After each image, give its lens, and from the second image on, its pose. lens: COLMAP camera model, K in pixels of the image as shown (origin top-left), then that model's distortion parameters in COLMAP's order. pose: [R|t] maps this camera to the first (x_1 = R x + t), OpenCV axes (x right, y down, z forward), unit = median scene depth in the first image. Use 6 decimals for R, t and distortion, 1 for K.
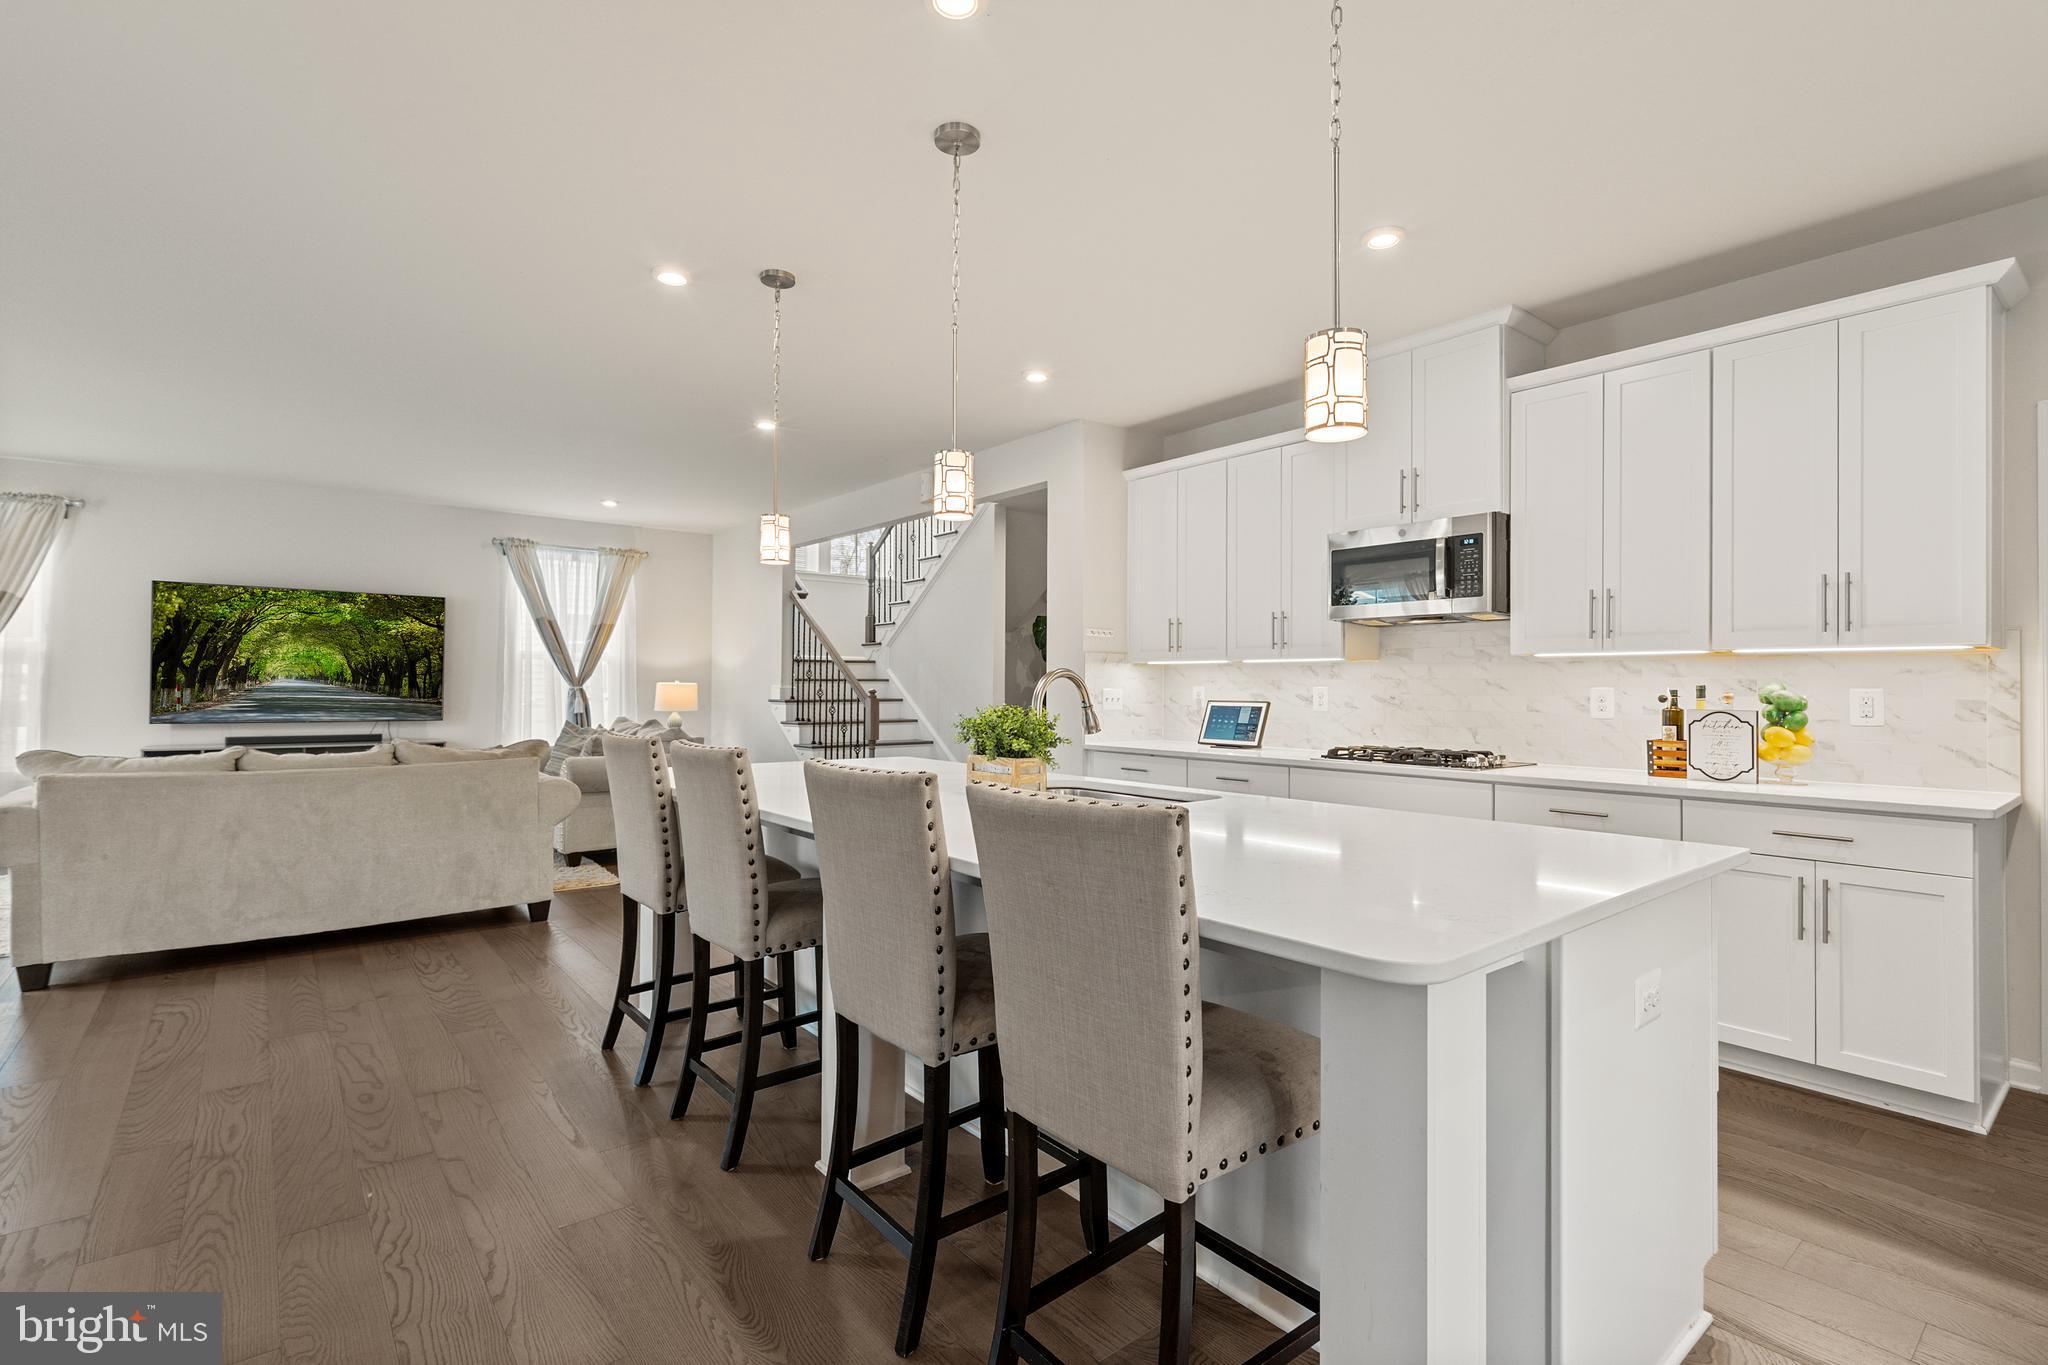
lens RADIAL K [[952.3, 0, 1026.5], [0, 952.3, 672.2], [0, 0, 1]] dist [-0.000840, -0.000076]
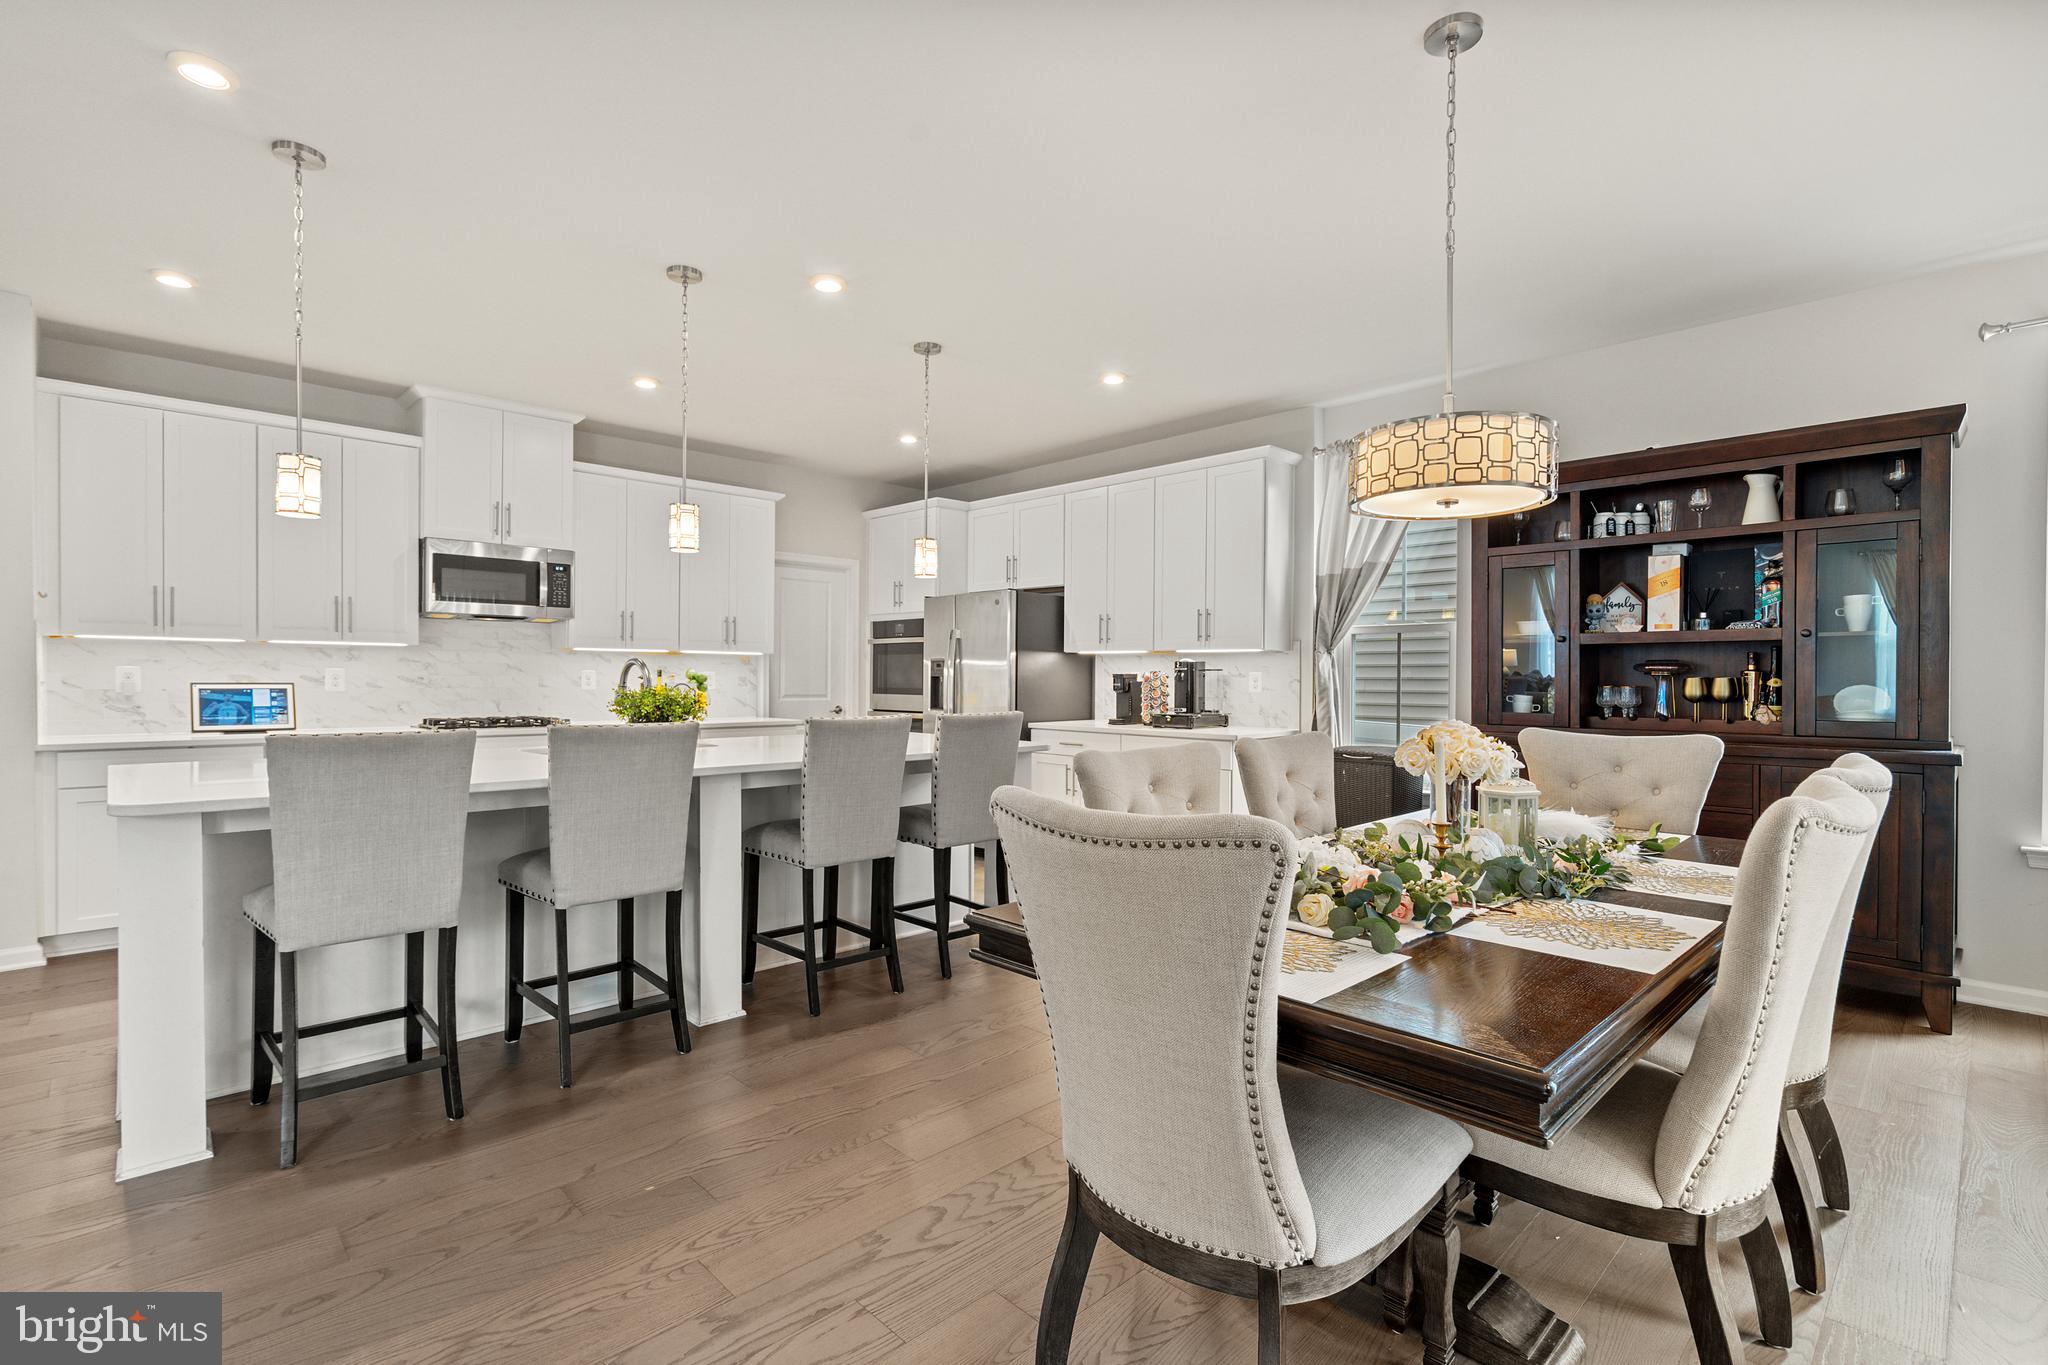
lens RADIAL K [[942.6, 0, 1019.6], [0, 942.6, 684.1], [0, 0, 1]] dist [0.000077, 0.000051]
pose [[-0.083591, -0.014948, 0.996388, -1.021813], [-0.022818, 0.999654, 0.013082, 0.002711], [-0.996239, -0.021642, -0.083903, 0.430684]]
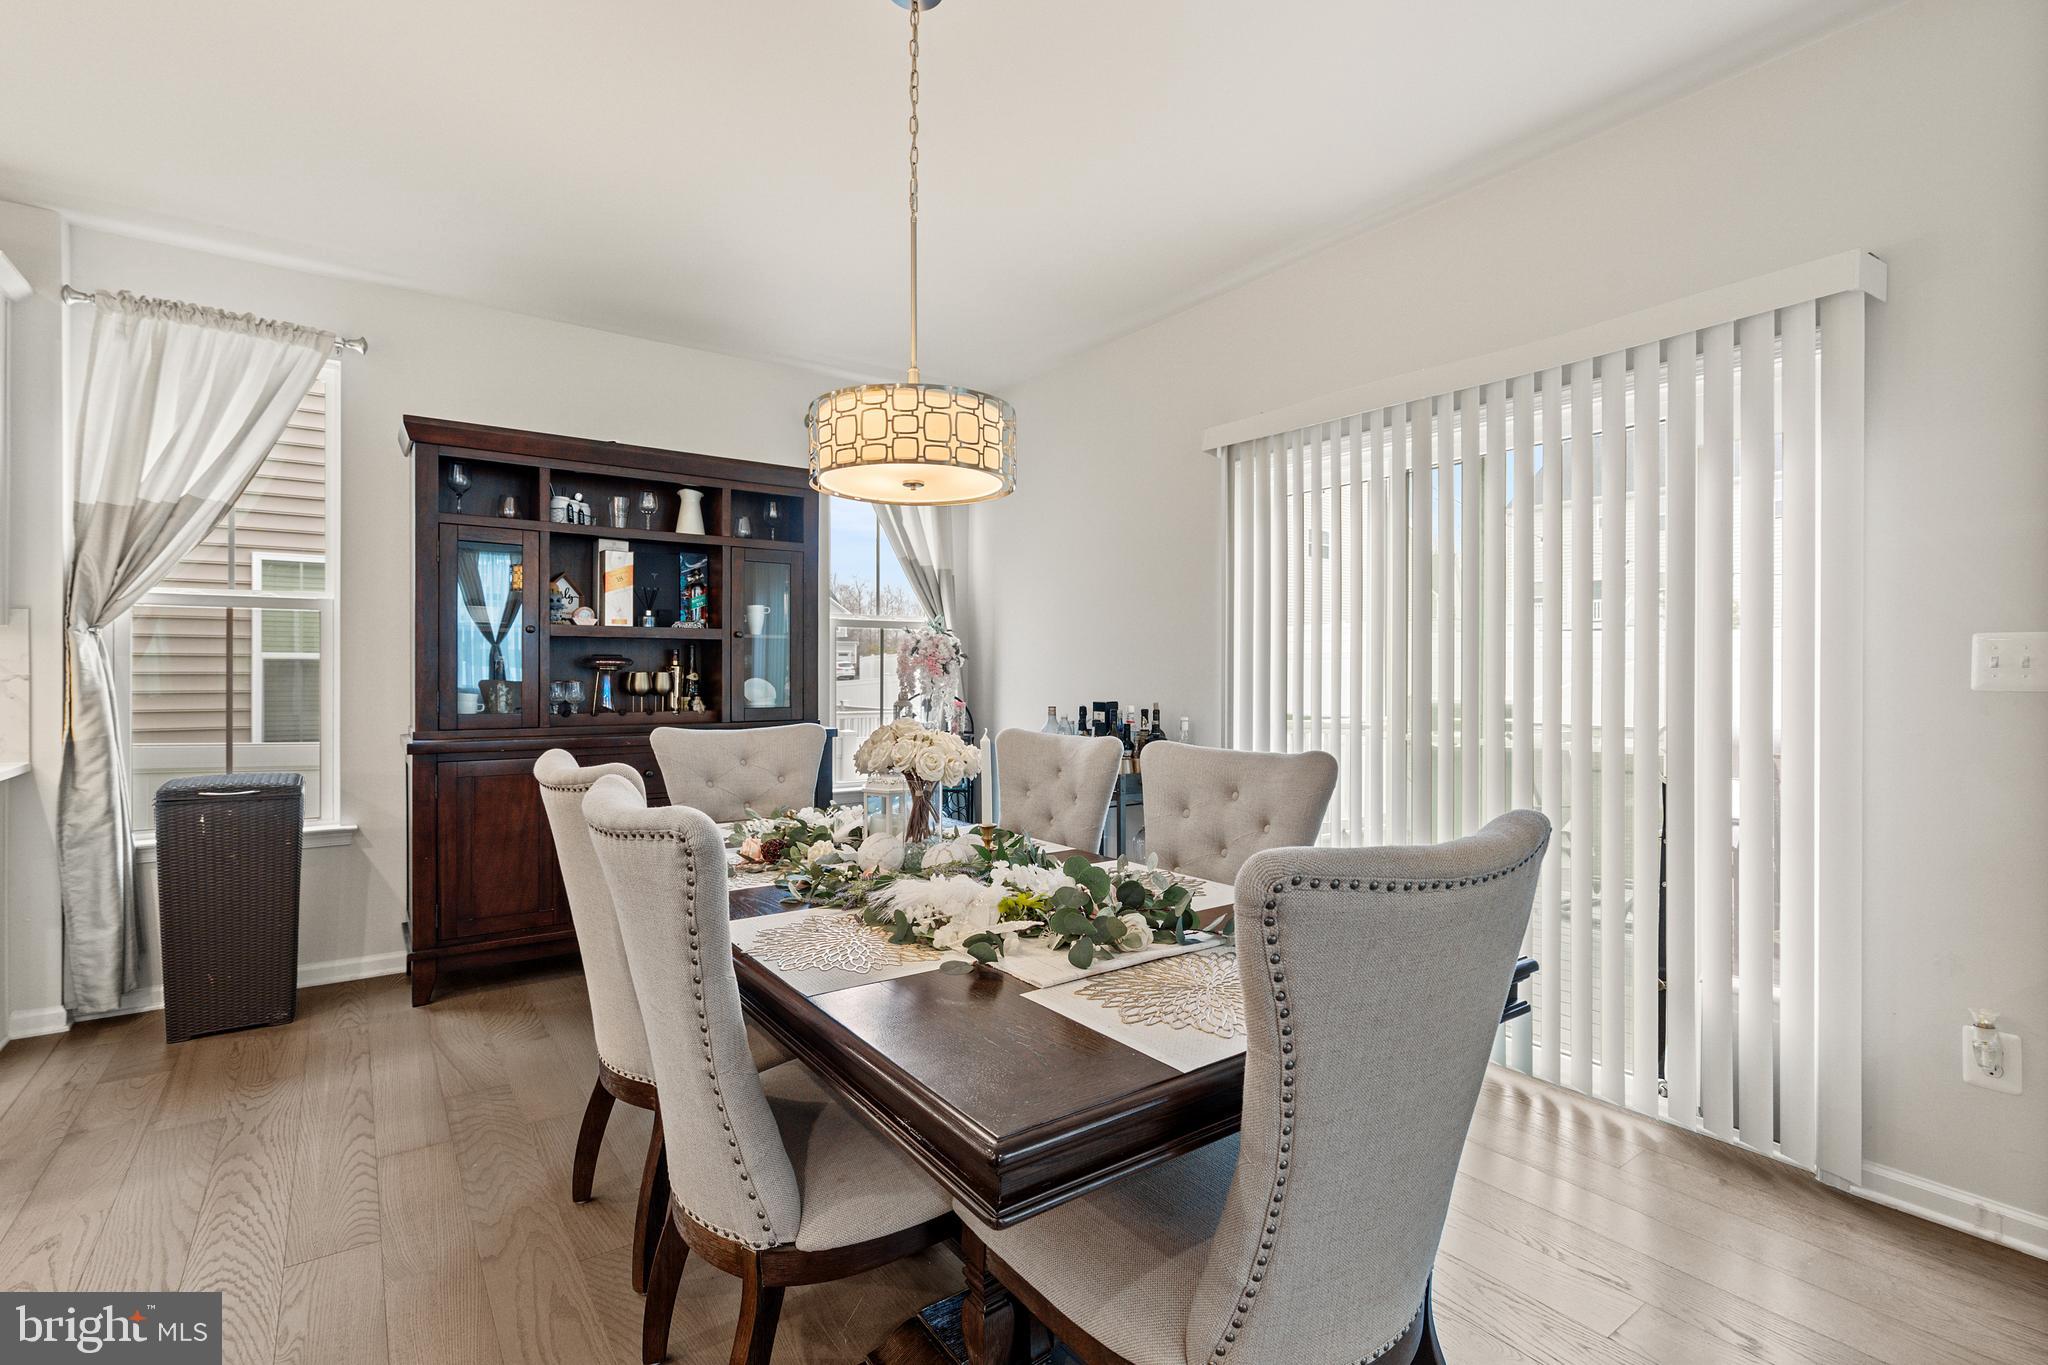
lens RADIAL K [[942.6, 0, 1019.6], [0, 942.6, 684.1], [0, 0, 1]] dist [0.000077, 0.000051]
pose [[-0.997909, -0.007759, 0.064162, -0.553359], [-0.008351, 0.999925, -0.008960, 0.011833], [-0.064088, -0.009478, -0.997899, 0.657445]]
